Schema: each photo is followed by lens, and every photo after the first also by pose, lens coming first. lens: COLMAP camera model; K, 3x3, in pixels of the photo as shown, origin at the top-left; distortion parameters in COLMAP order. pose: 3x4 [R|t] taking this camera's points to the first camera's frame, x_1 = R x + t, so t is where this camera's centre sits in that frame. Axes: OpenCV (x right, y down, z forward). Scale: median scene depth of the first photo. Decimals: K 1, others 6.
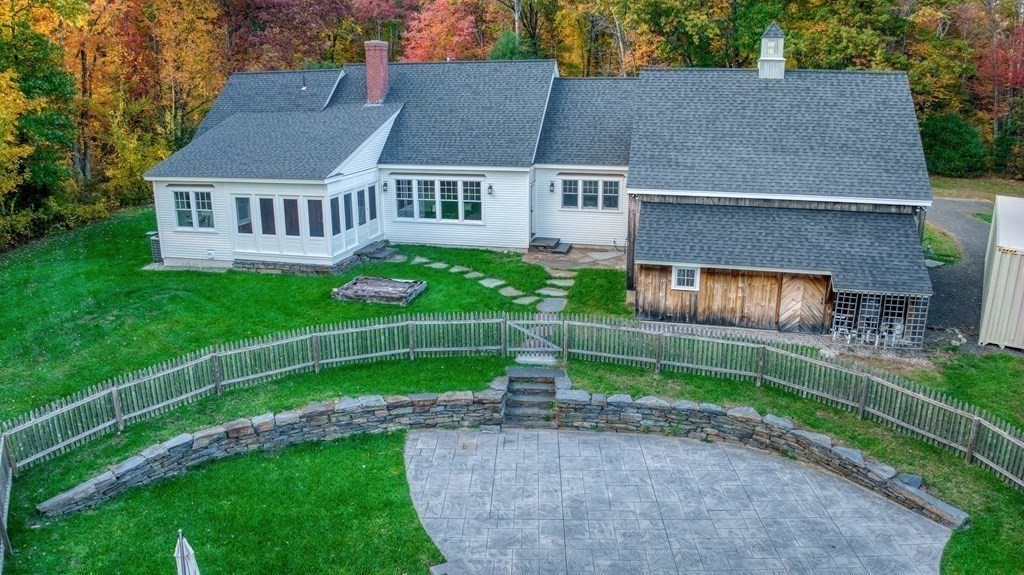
lens RADIAL K [[714.1, 0, 512.7], [0, 714.1, 289.3], [0, 0, 1]] dist [-0.106576, -0.010378]
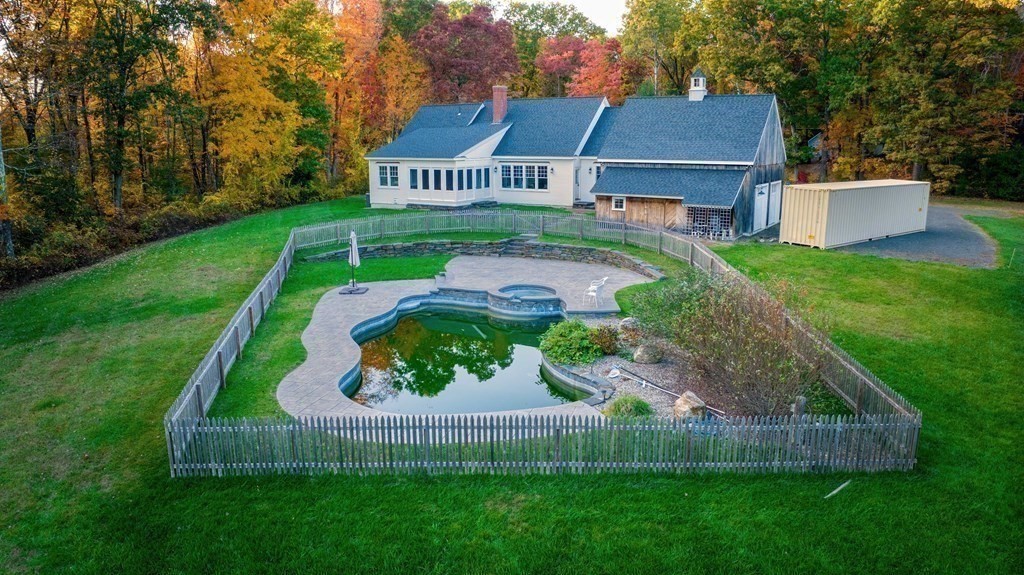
lens RADIAL K [[714.1, 0, 512.0], [0, 714.1, 290.5], [0, 0, 1]] dist [-0.106576, -0.010378]
pose [[0.953908, 0.062846, -0.293446, 0.413156], [-0.083424, 0.994817, -0.058131, 0.263826], [0.288272, 0.079932, 0.954207, -0.654922]]
